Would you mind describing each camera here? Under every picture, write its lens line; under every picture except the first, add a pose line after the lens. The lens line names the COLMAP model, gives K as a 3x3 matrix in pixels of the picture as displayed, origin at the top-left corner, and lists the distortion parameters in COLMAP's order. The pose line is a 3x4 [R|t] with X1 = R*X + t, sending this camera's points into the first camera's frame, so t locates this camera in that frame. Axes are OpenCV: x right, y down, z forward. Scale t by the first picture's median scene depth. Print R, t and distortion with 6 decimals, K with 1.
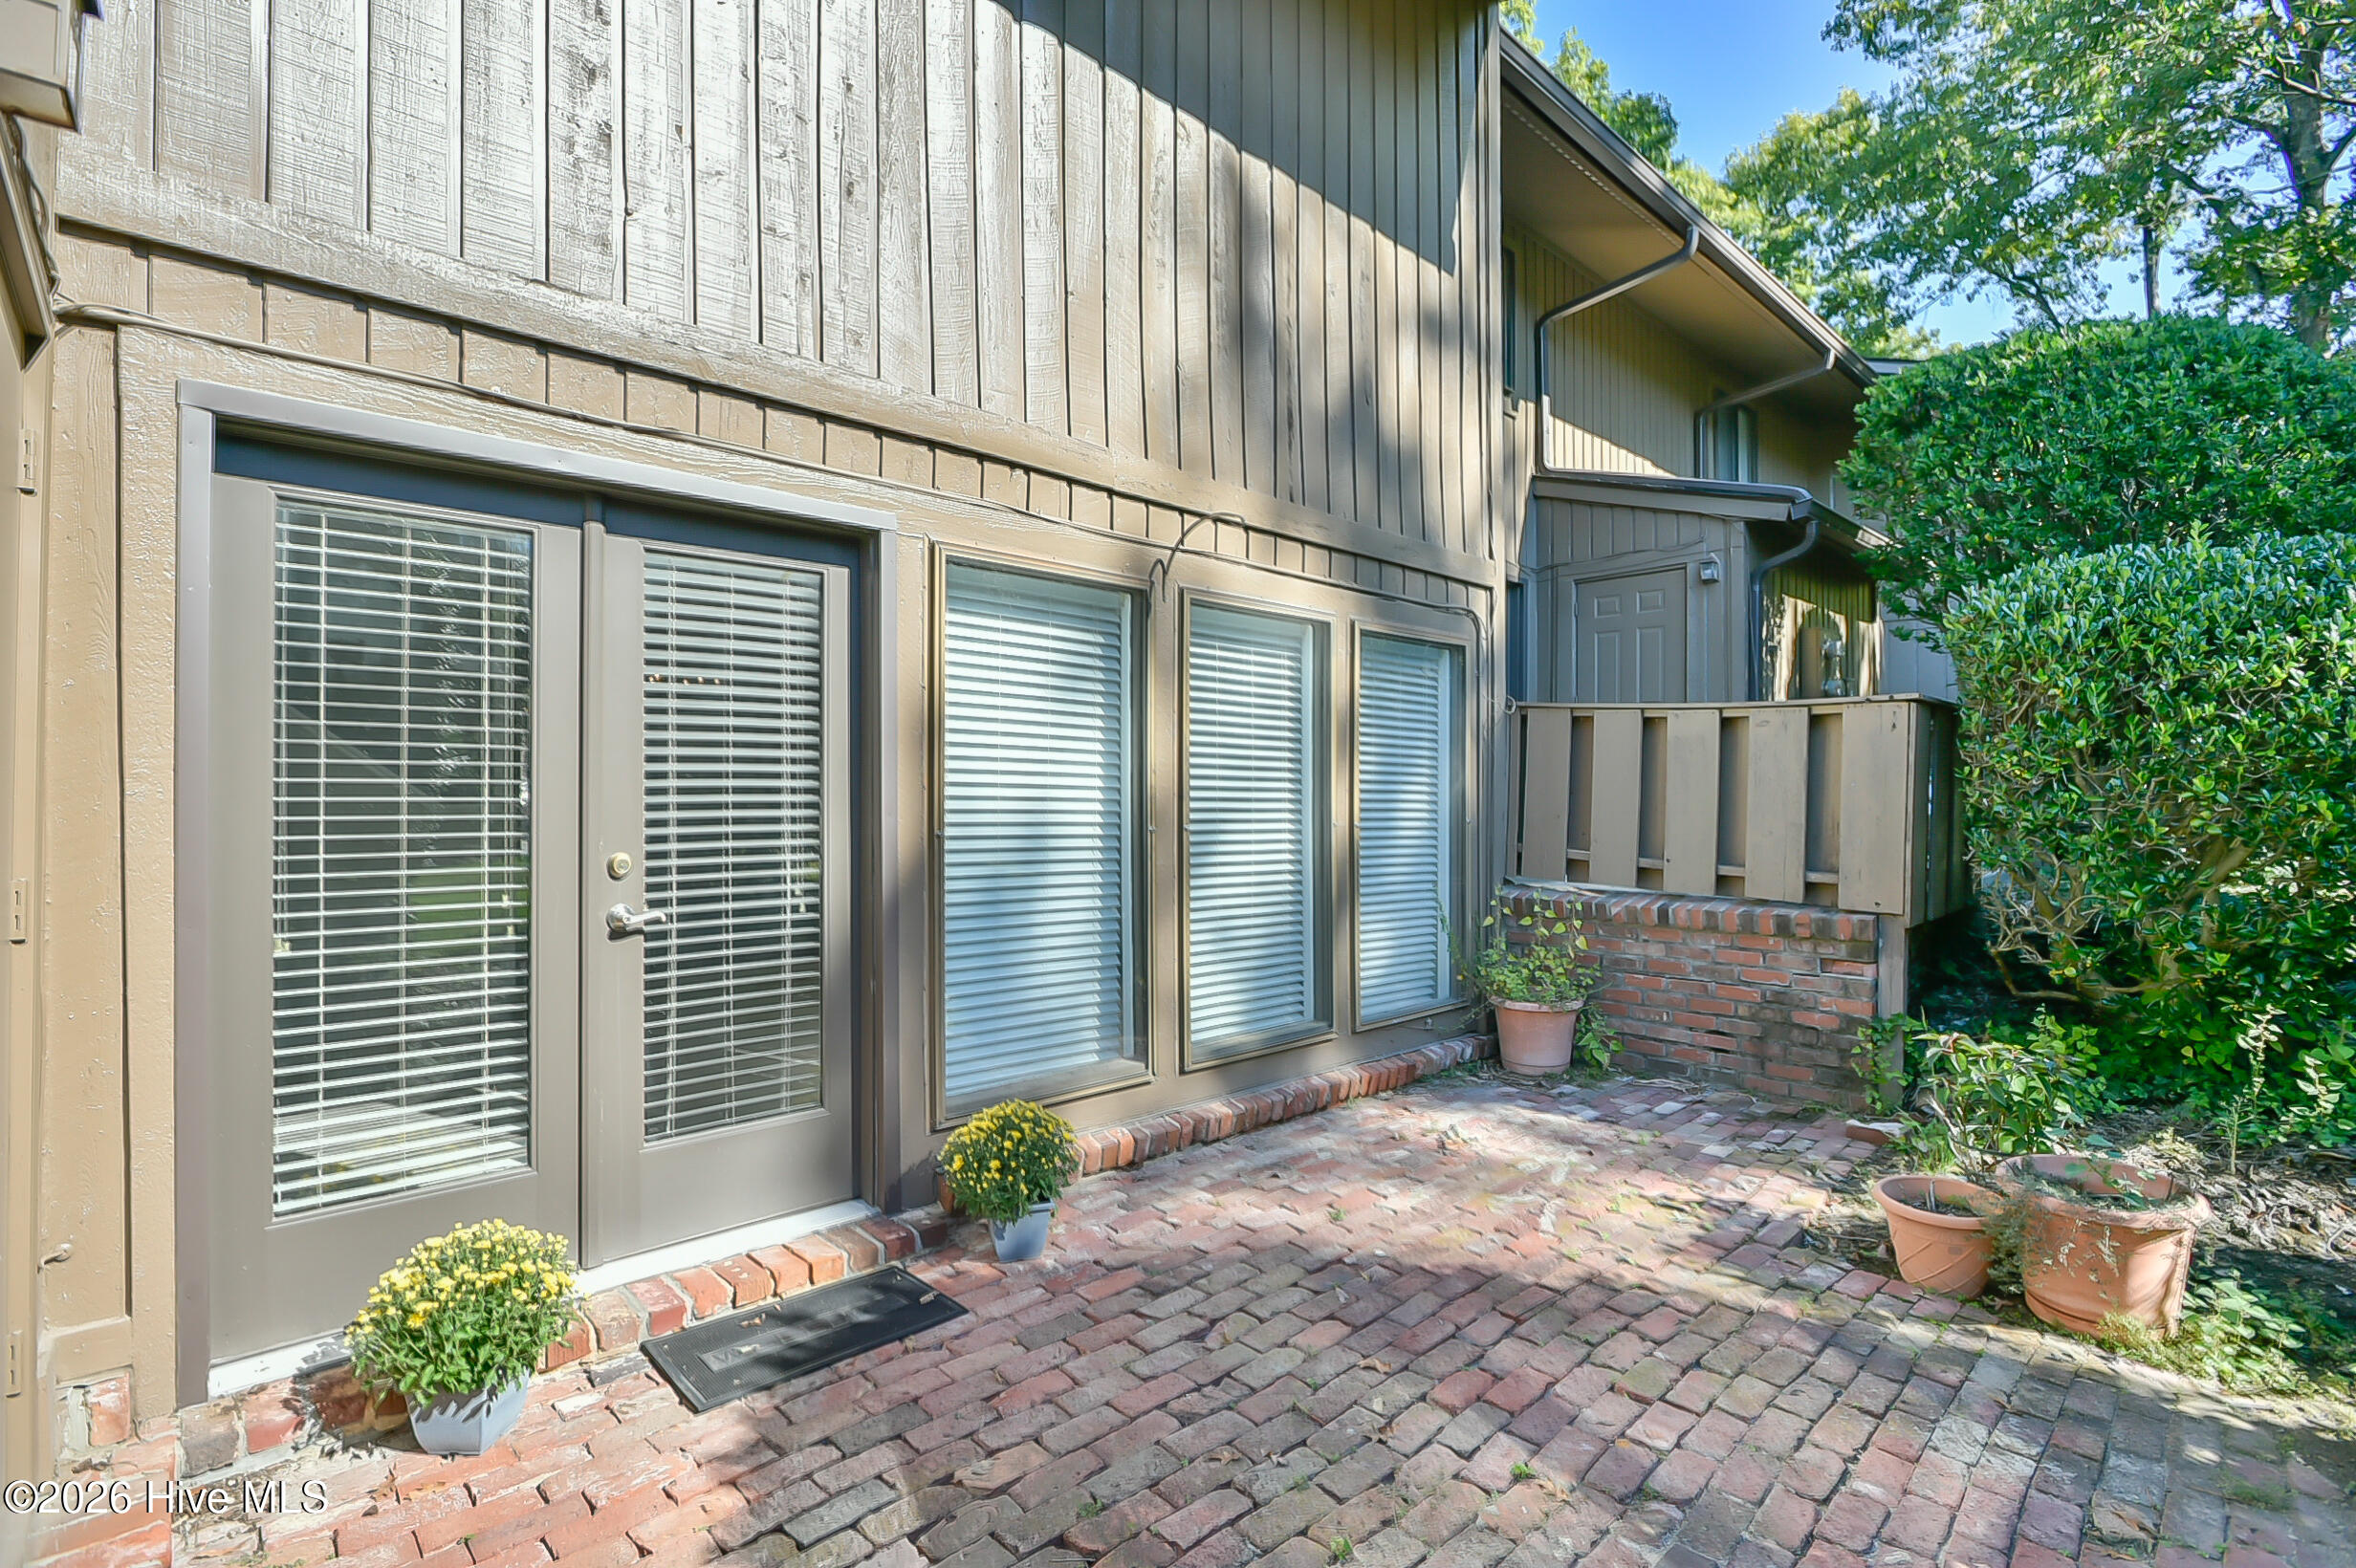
lens RADIAL K [[1113.5, 0, 1171.6], [0, 1113.5, 793.5], [0, 0, 1]] dist [-0.014811, 0.001975]
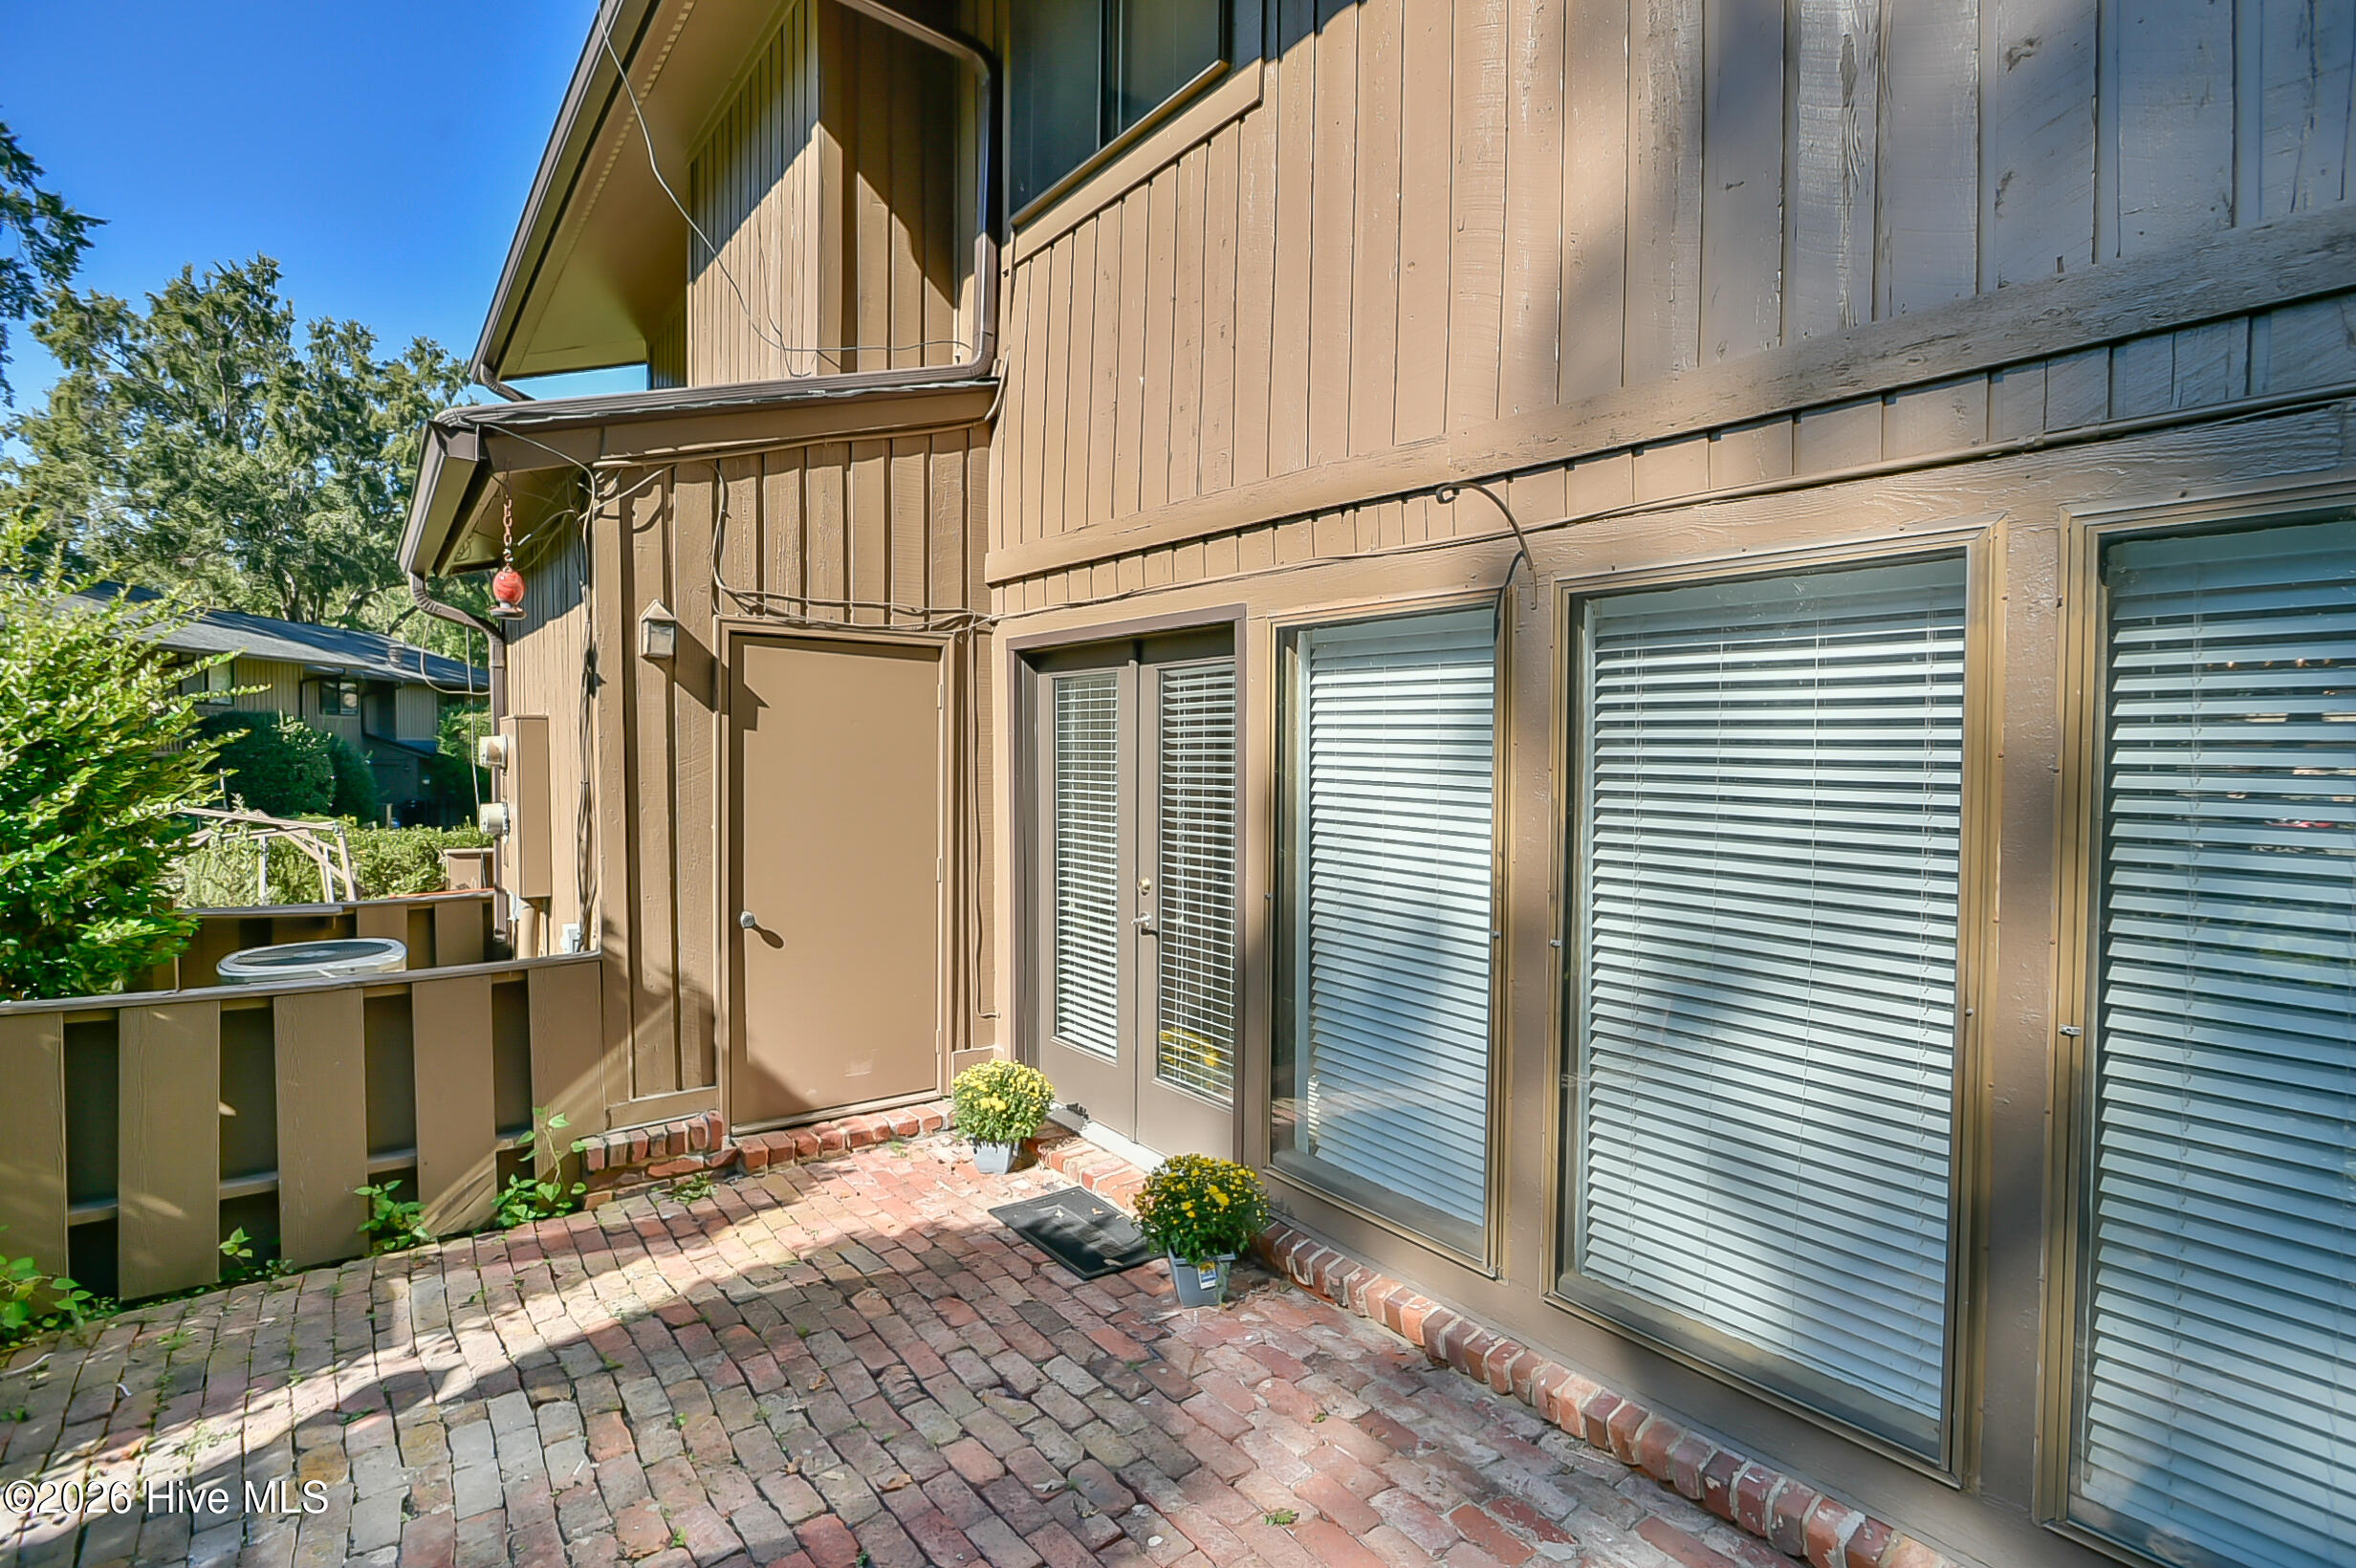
lens RADIAL K [[1113.5, 0, 1172.0], [0, 1113.5, 776.4], [0, 0, 1]] dist [-0.014811, 0.001975]
pose [[-0.107035, 0.018501, -0.994083, 0.858478], [-0.012407, 0.999724, 0.019942, -0.095994], [0.994178, 0.014468, -0.106776, 1.035795]]
